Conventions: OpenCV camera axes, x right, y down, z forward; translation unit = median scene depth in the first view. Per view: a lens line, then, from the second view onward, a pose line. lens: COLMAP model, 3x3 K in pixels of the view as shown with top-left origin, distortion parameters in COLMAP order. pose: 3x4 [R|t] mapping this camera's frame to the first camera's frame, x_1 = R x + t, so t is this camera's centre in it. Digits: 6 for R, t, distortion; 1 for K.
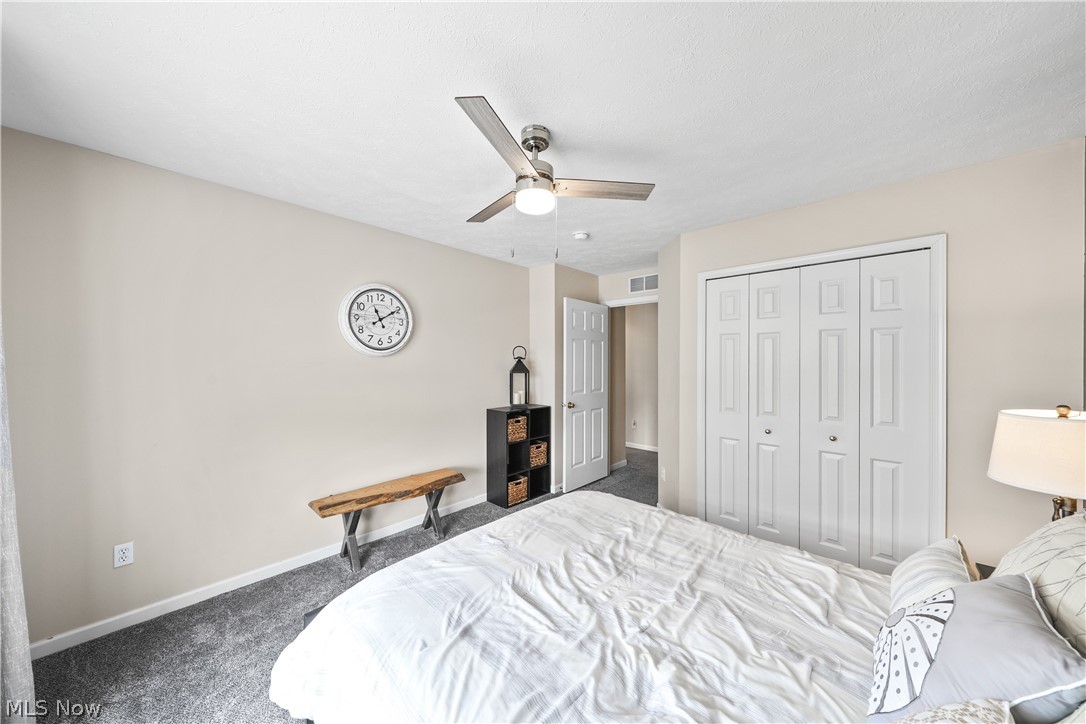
lens RADIAL K [[371.2, 0, 539.0], [0, 371.2, 361.0], [0, 0, 1]] dist [0.001770, 0.000062]
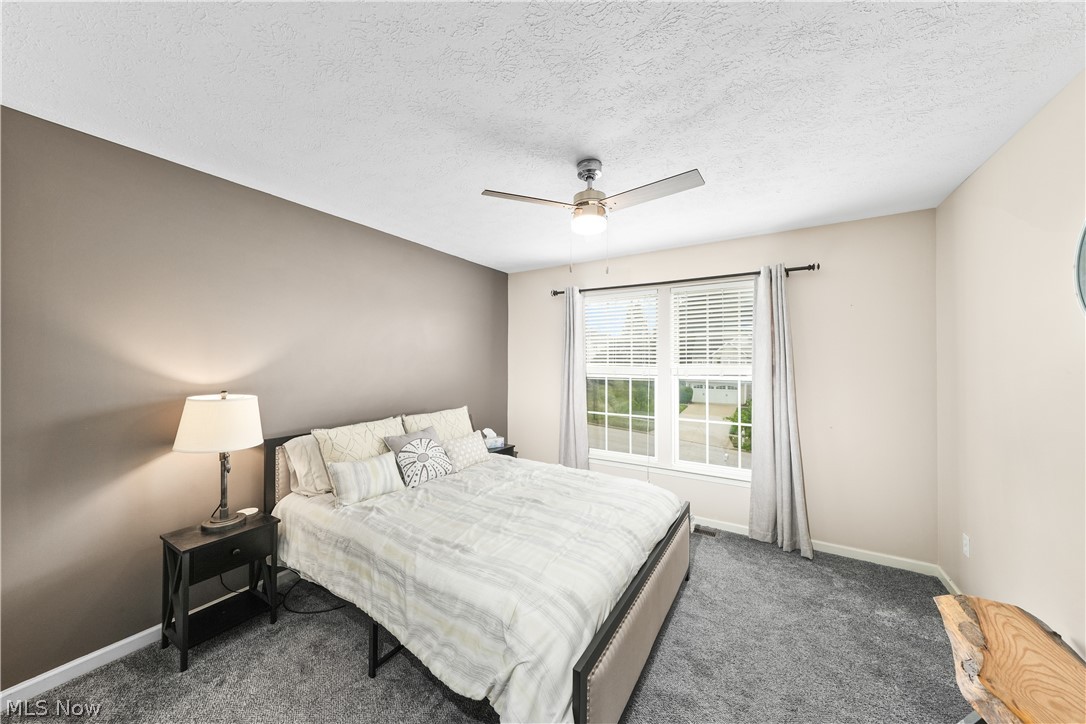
lens RADIAL K [[371.2, 0, 539.0], [0, 371.2, 361.0], [0, 0, 1]] dist [0.001770, 0.000062]
pose [[-0.982466, -0.010020, -0.186171, 0.448692], [-0.008835, 0.999935, -0.007192, 0.000019], [0.186231, -0.005421, -0.982491, 2.656894]]
